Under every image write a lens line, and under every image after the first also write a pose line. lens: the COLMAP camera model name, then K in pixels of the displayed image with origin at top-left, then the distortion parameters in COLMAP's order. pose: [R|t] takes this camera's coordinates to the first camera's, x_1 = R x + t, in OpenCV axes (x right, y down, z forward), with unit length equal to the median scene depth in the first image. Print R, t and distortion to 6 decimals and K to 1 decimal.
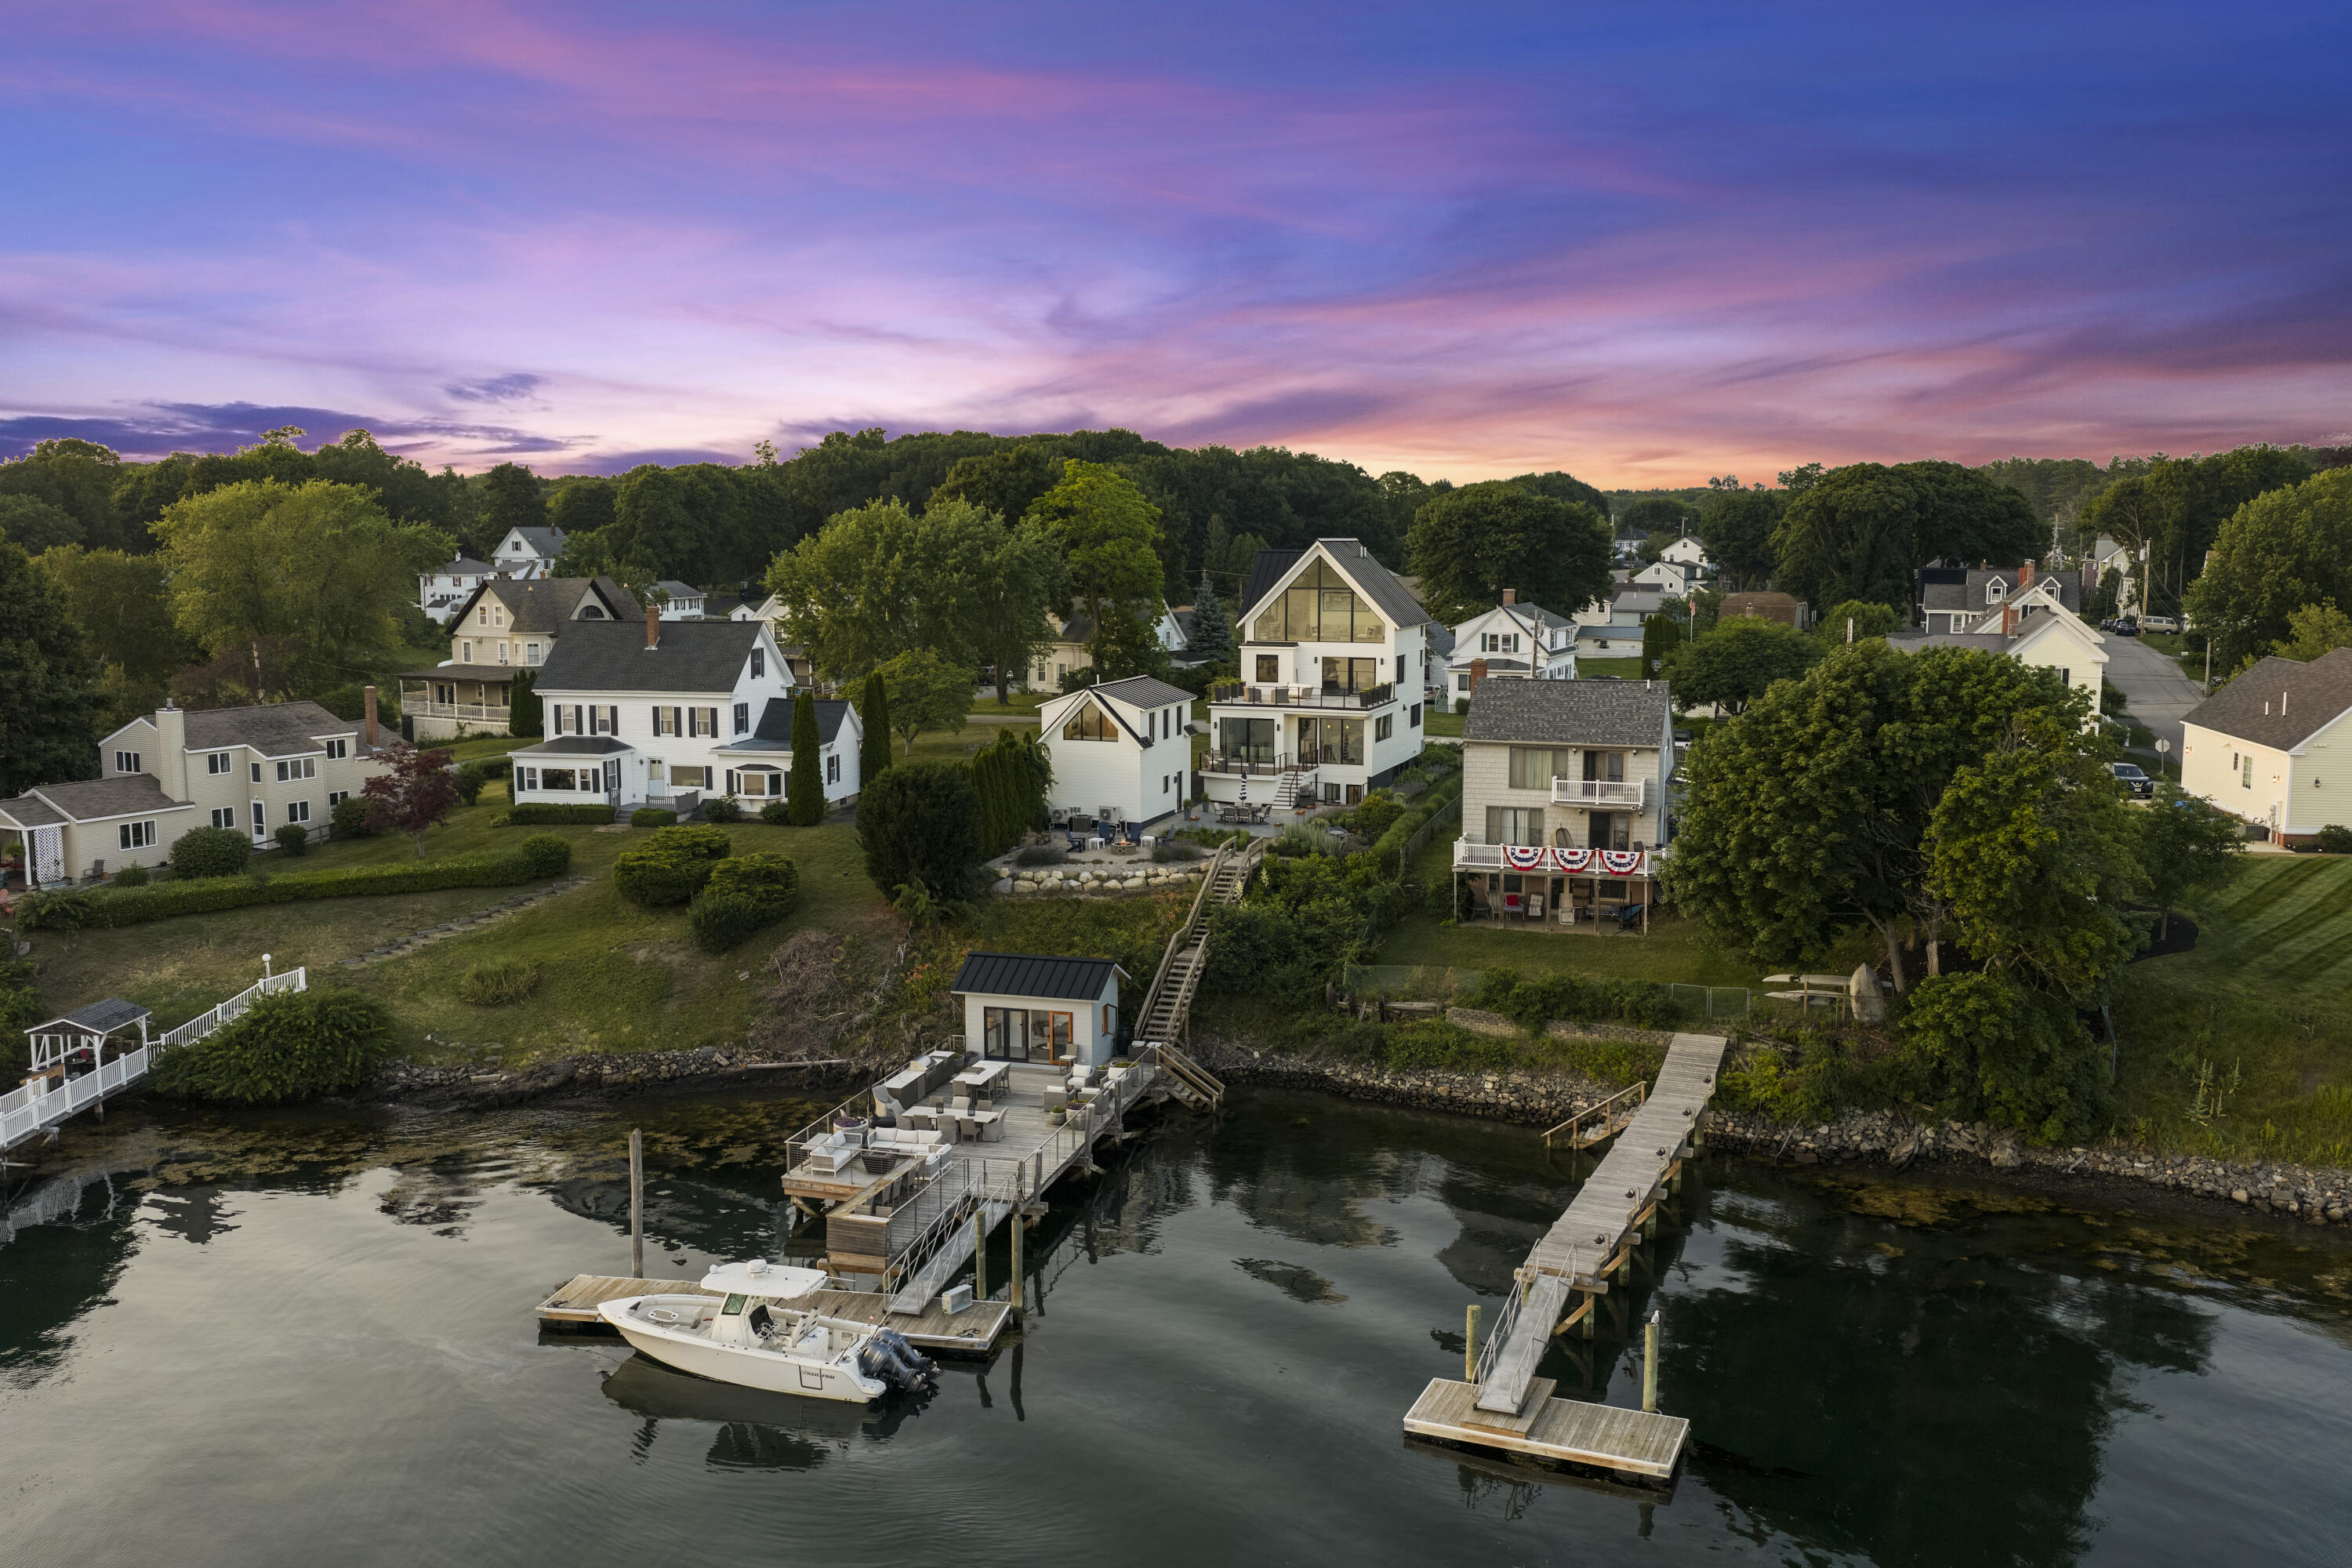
lens RADIAL K [[1905.3, 0, 1185.4], [0, 1905.3, 824.6], [0, 0, 1]] dist [0.023436, -0.004360]
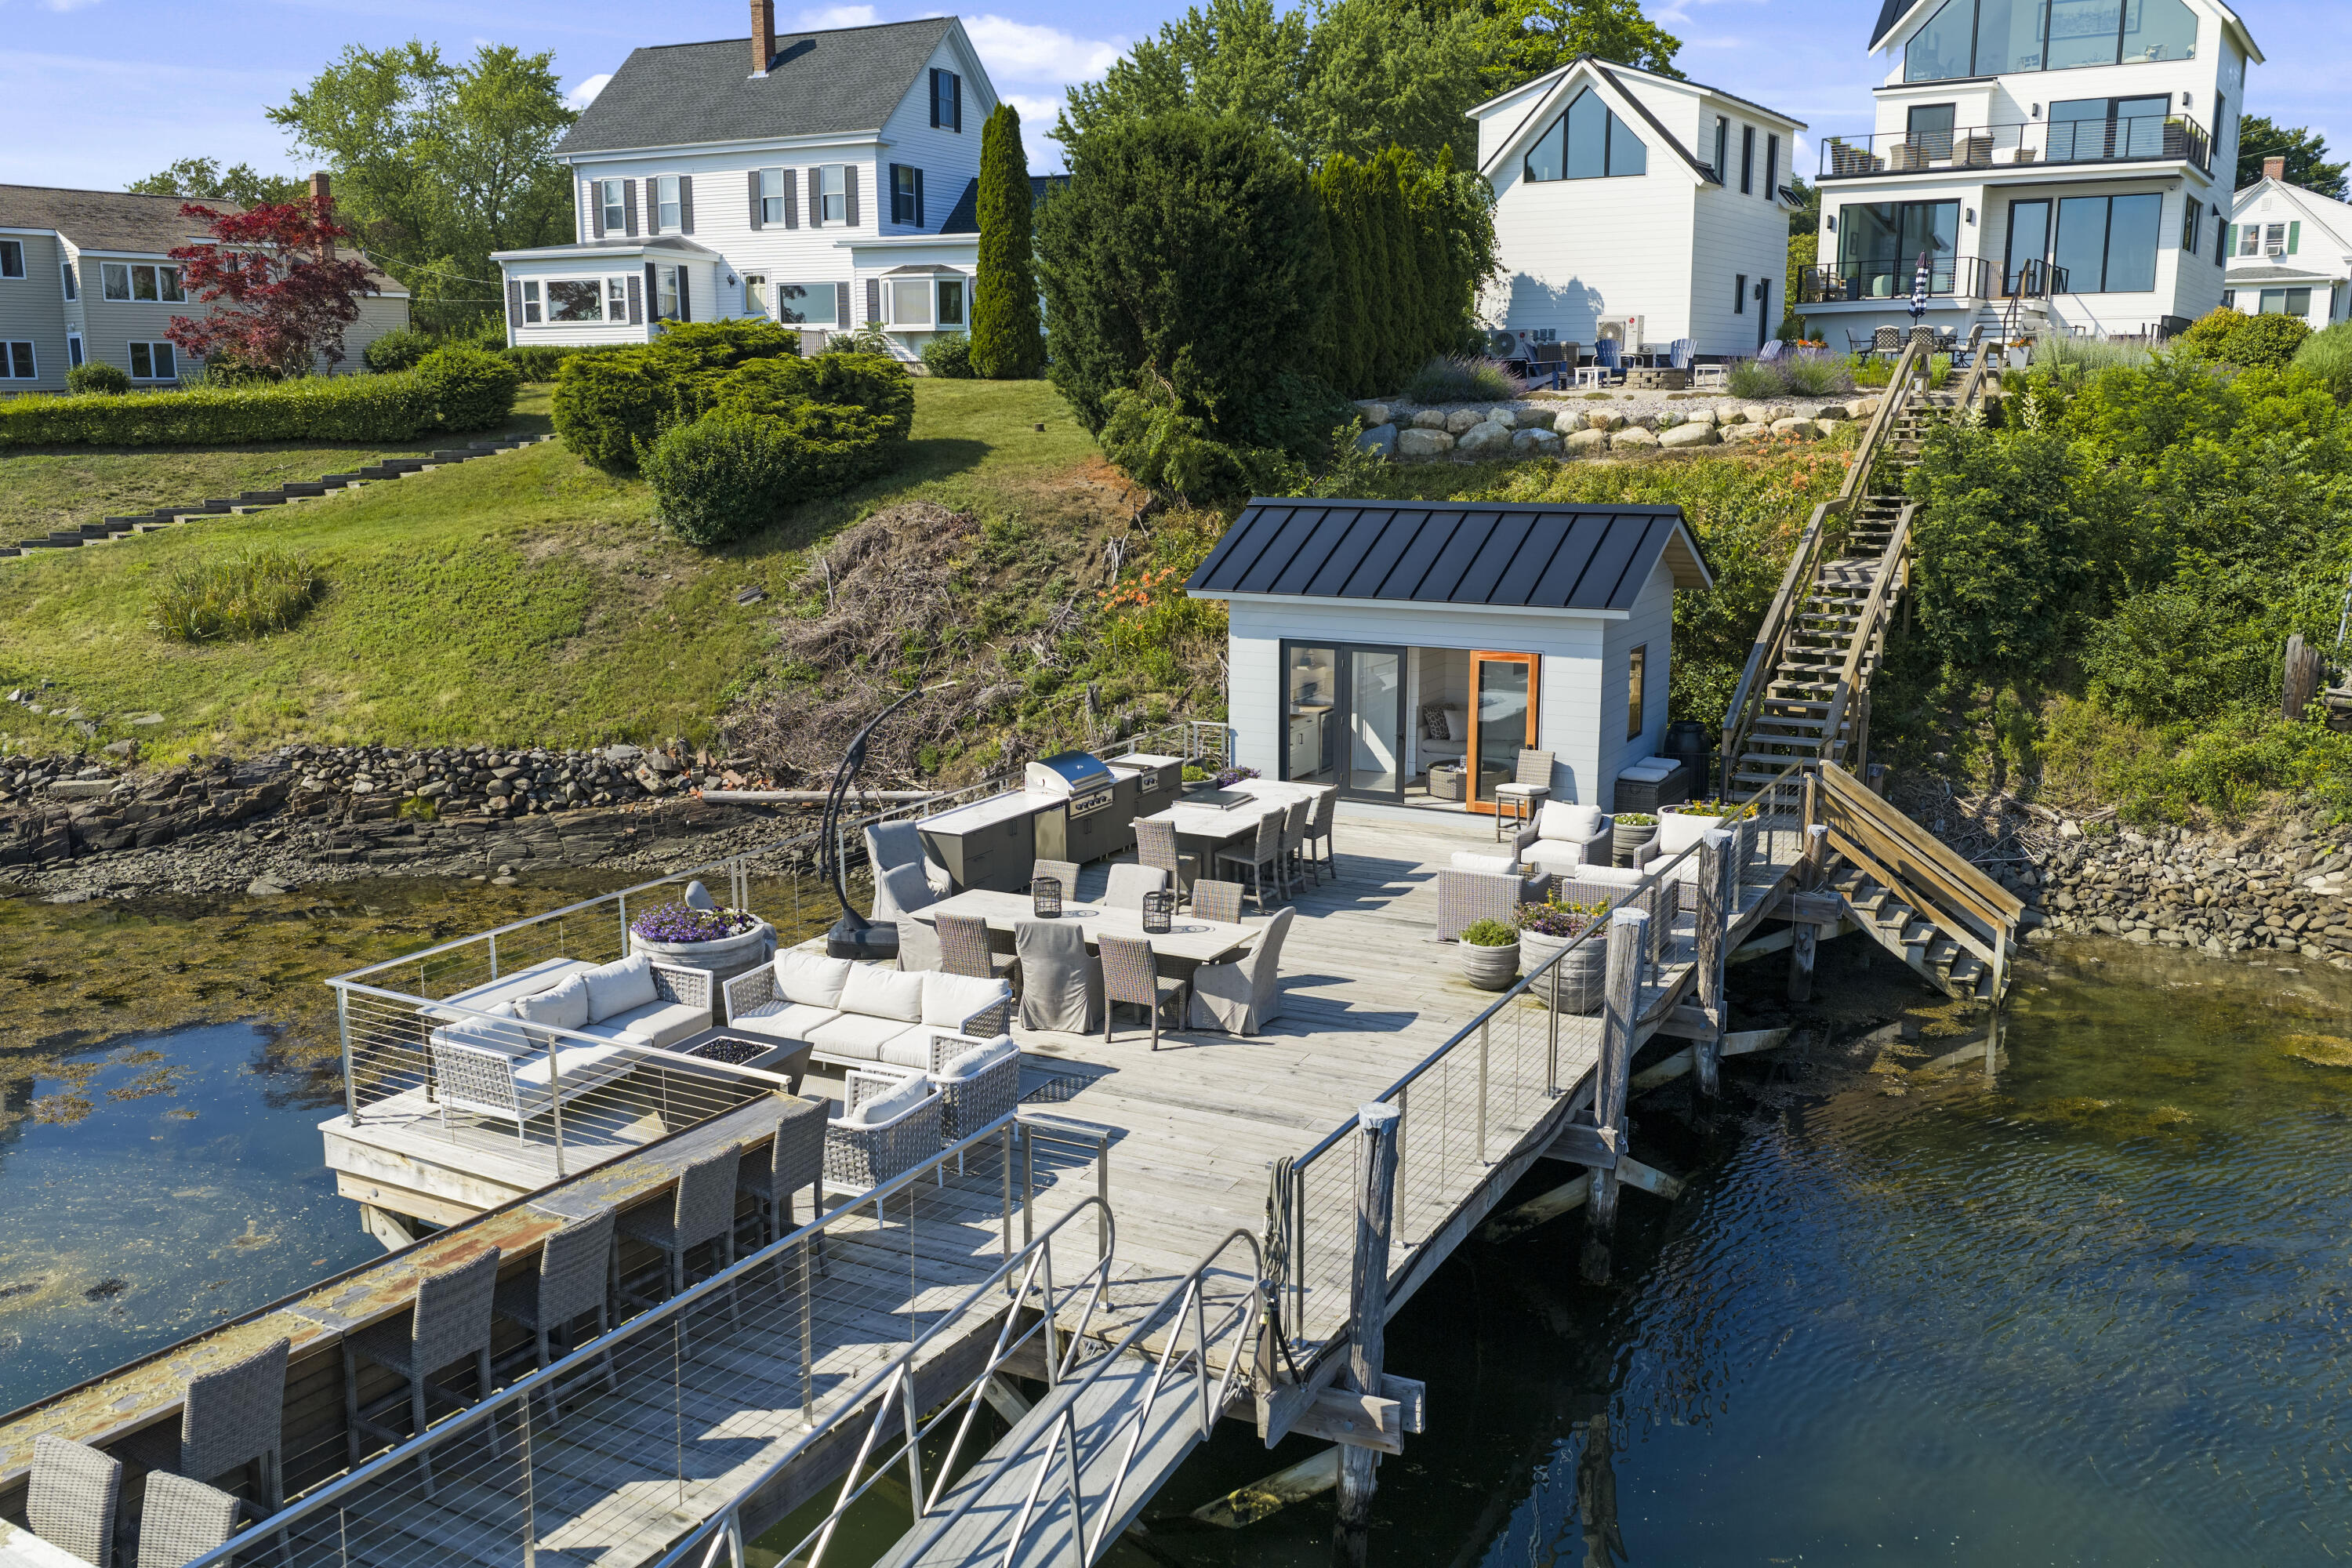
lens RADIAL K [[1932.9, 0, 1188.7], [0, 1932.9, 780.0], [0, 0, 1]] dist [0.010786, -0.013608]
pose [[0.975347, 0.040910, -0.216852, -0.034373], [-0.031292, 0.998376, 0.047606, 0.080426], [0.218447, -0.039647, 0.975043, 0.500416]]
